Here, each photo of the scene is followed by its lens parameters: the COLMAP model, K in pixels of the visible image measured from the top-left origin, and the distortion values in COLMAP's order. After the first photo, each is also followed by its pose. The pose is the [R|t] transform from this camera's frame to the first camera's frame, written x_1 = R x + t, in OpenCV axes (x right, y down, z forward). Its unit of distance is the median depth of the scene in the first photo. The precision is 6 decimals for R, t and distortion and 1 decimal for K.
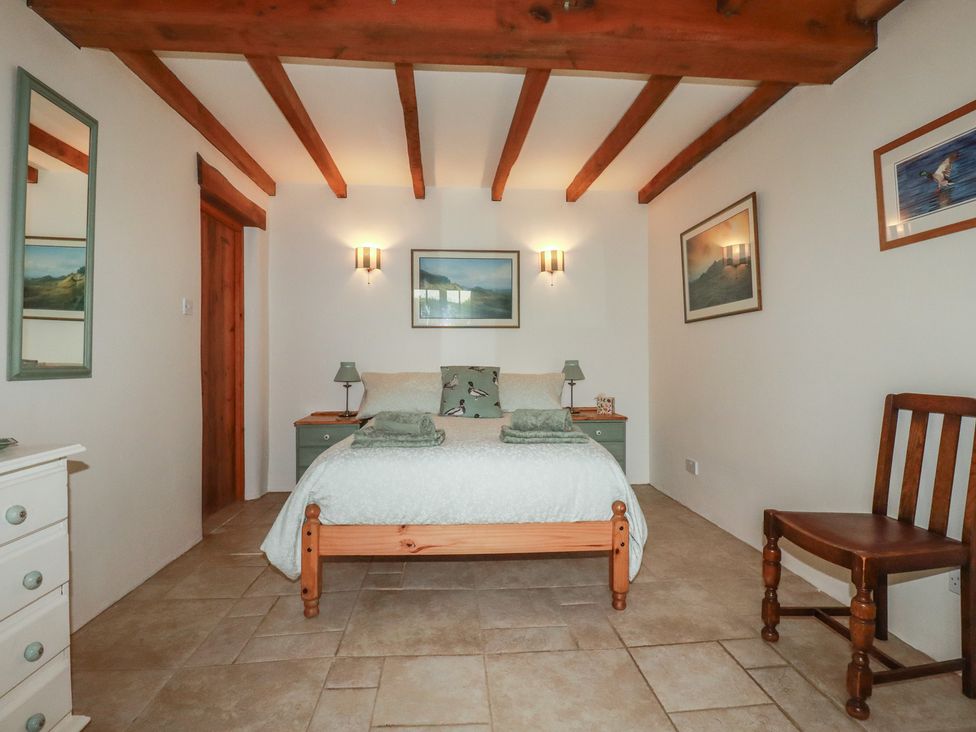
lens RADIAL K [[512.9, 0, 488.0], [0, 512.9, 366.0], [0, 0, 1]] dist [-0.001371, -0.024968]
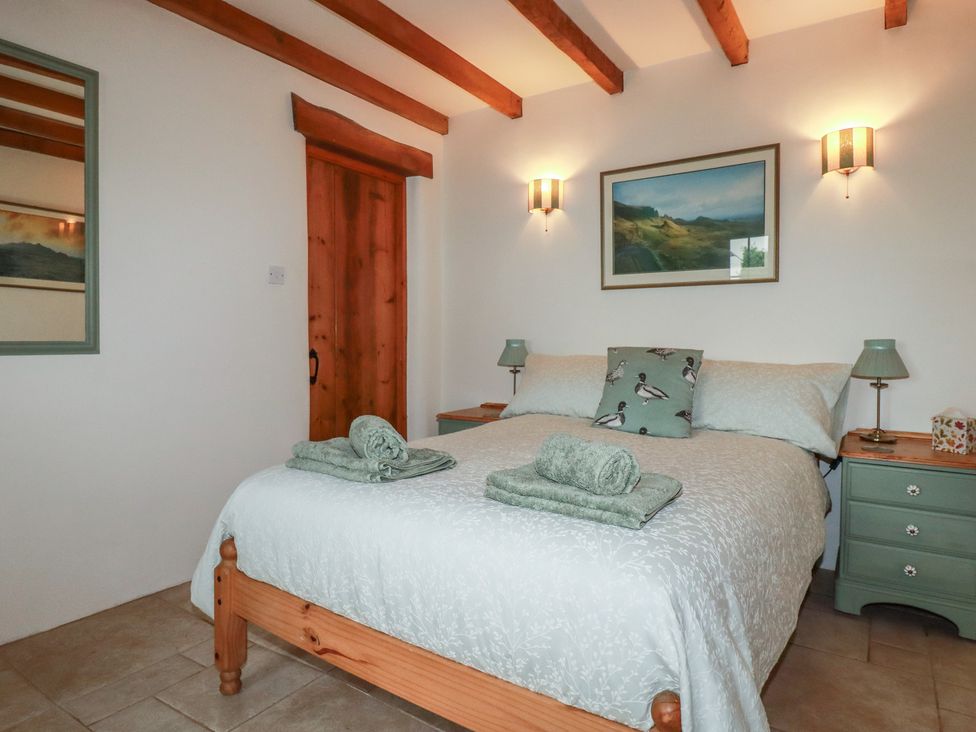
lens RADIAL K [[589.5, 0, 486.0], [0, 589.5, 361.8], [0, 0, 1]] dist [-0.000515, -0.015942]
pose [[0.784266, 0.030704, -0.619665, 0.246016], [-0.012198, 0.999345, 0.034078, -0.004315], [0.620305, -0.019168, 0.784126, 0.331281]]
